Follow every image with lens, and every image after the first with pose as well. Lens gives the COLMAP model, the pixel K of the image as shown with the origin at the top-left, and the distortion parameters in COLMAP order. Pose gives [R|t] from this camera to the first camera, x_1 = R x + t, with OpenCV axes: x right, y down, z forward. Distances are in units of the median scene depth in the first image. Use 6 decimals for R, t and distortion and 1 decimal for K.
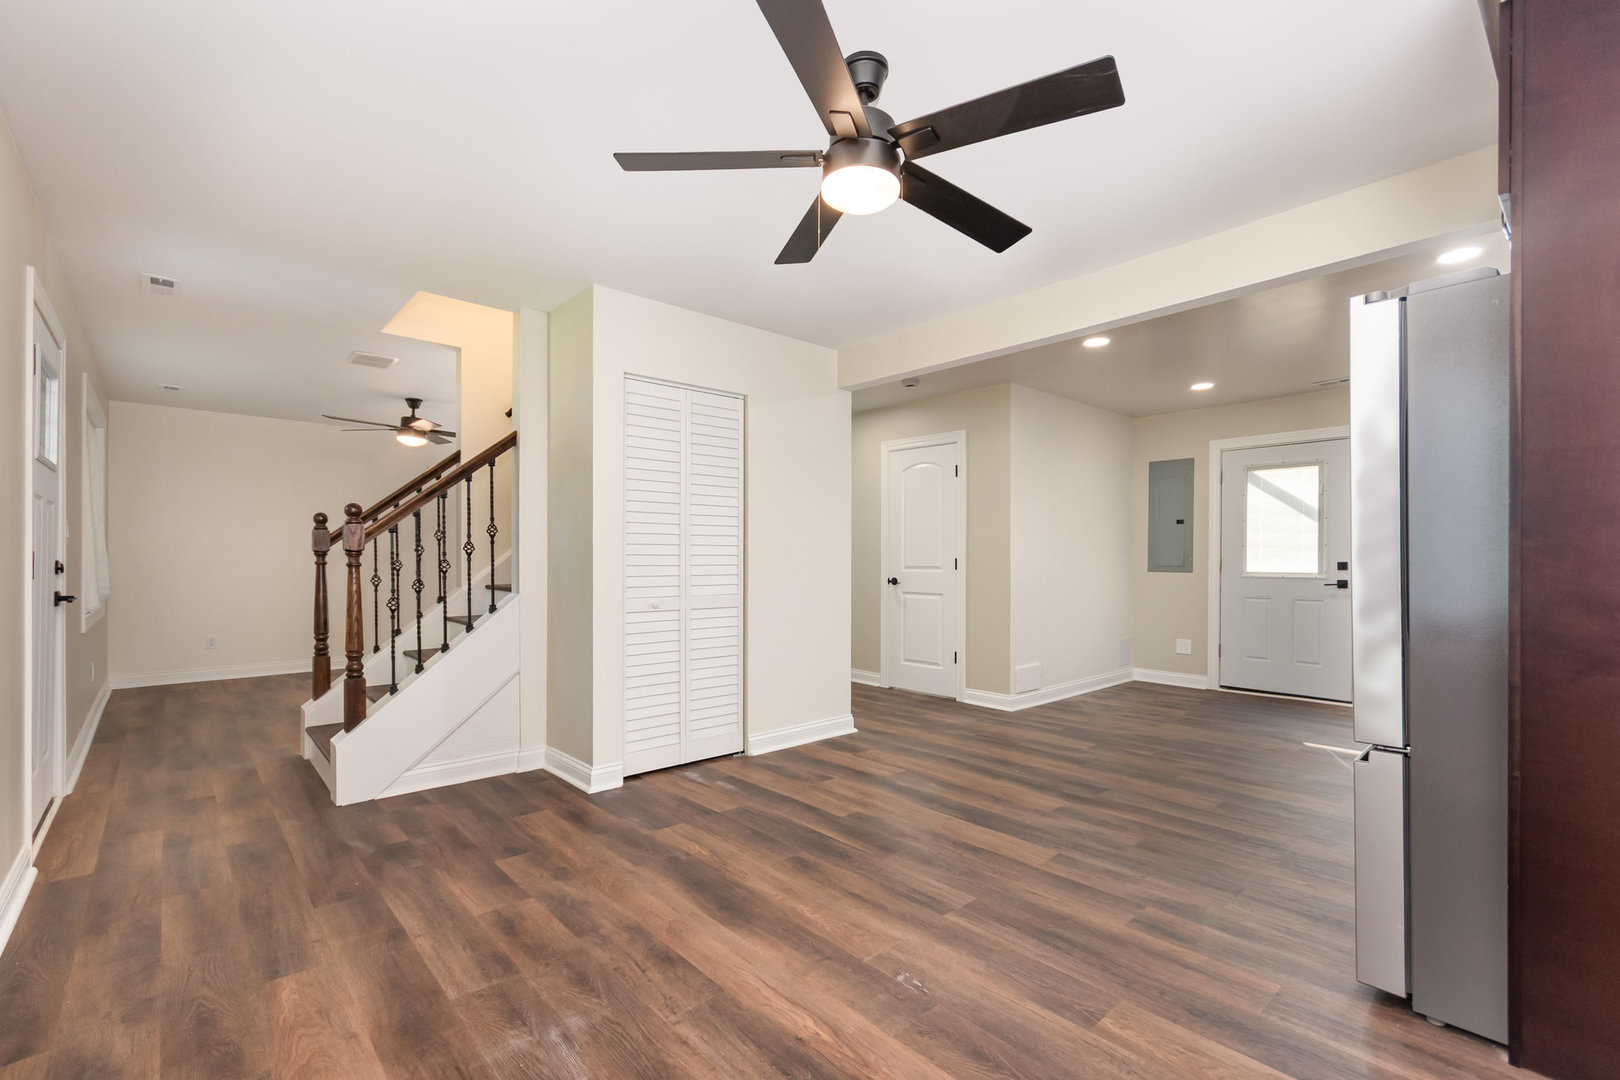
lens RADIAL K [[717.1, 0, 810.5], [0, 717.1, 552.4], [0, 0, 1]] dist [0.001291, -0.000163]
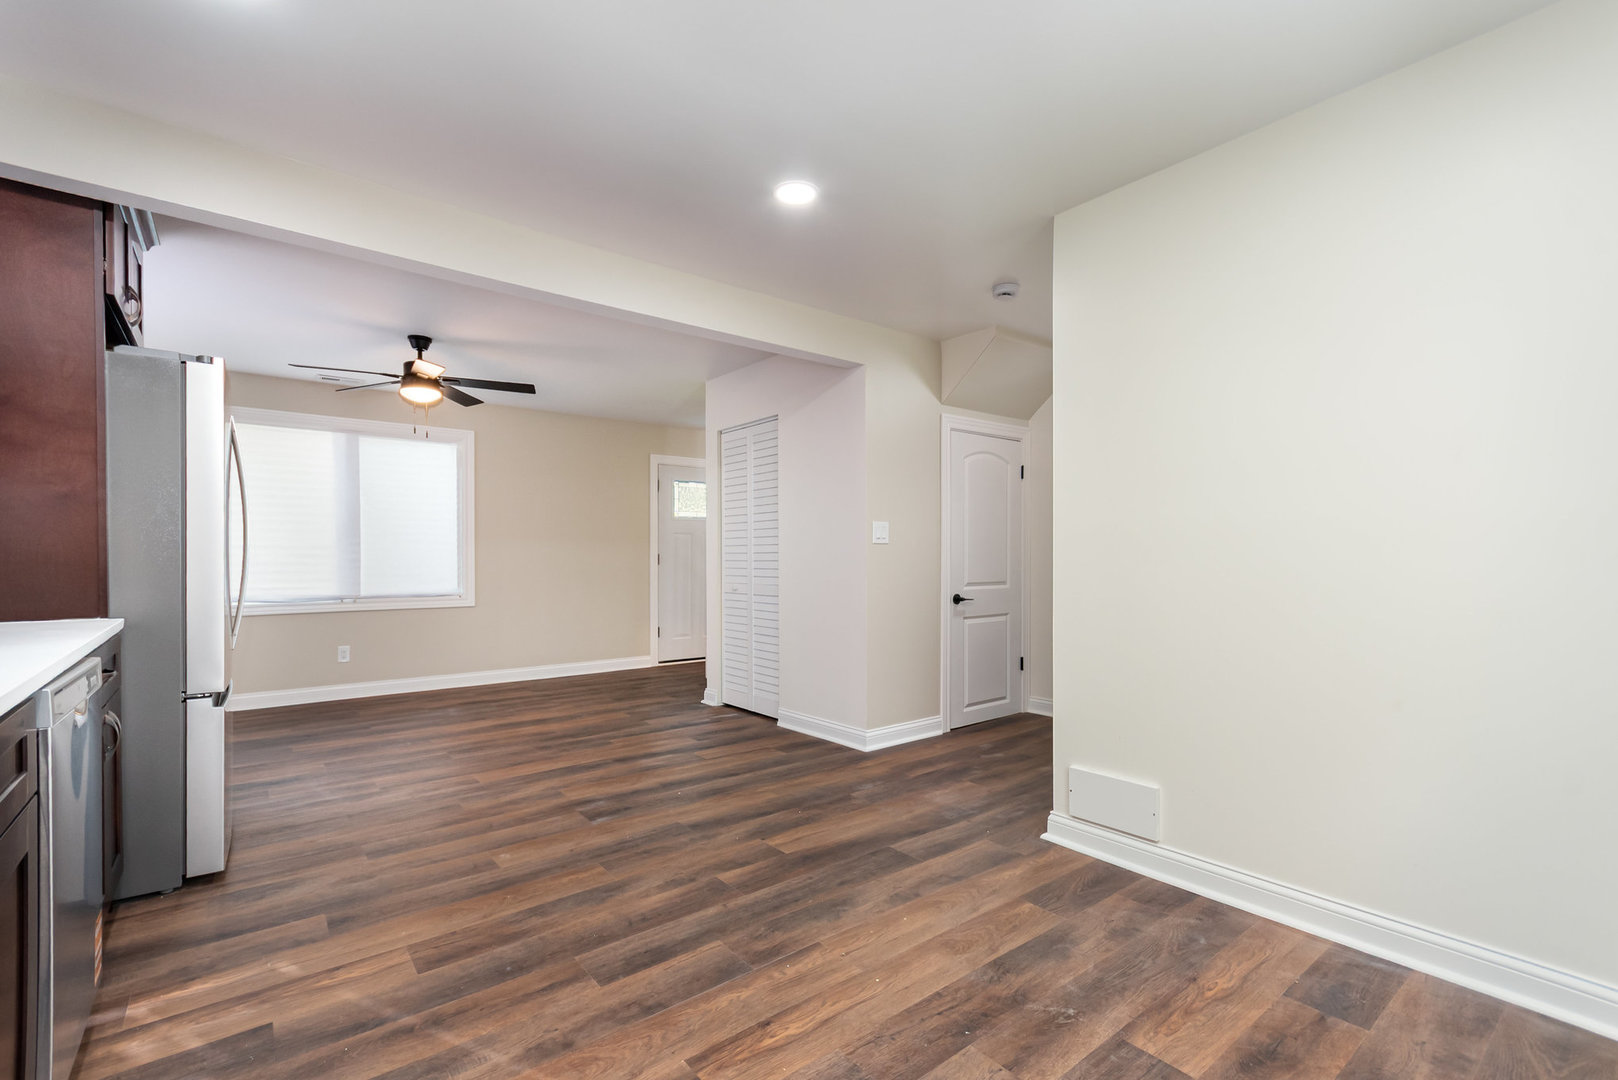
lens RADIAL K [[716.2, 0, 808.4], [0, 716.2, 548.9], [0, 0, 1]] dist [0.001291, -0.000163]
pose [[-0.045583, -0.003371, -0.998955, 1.246150], [0.010754, 0.999935, -0.003865, 0.001974], [0.998903, -0.010919, -0.045544, 1.271173]]
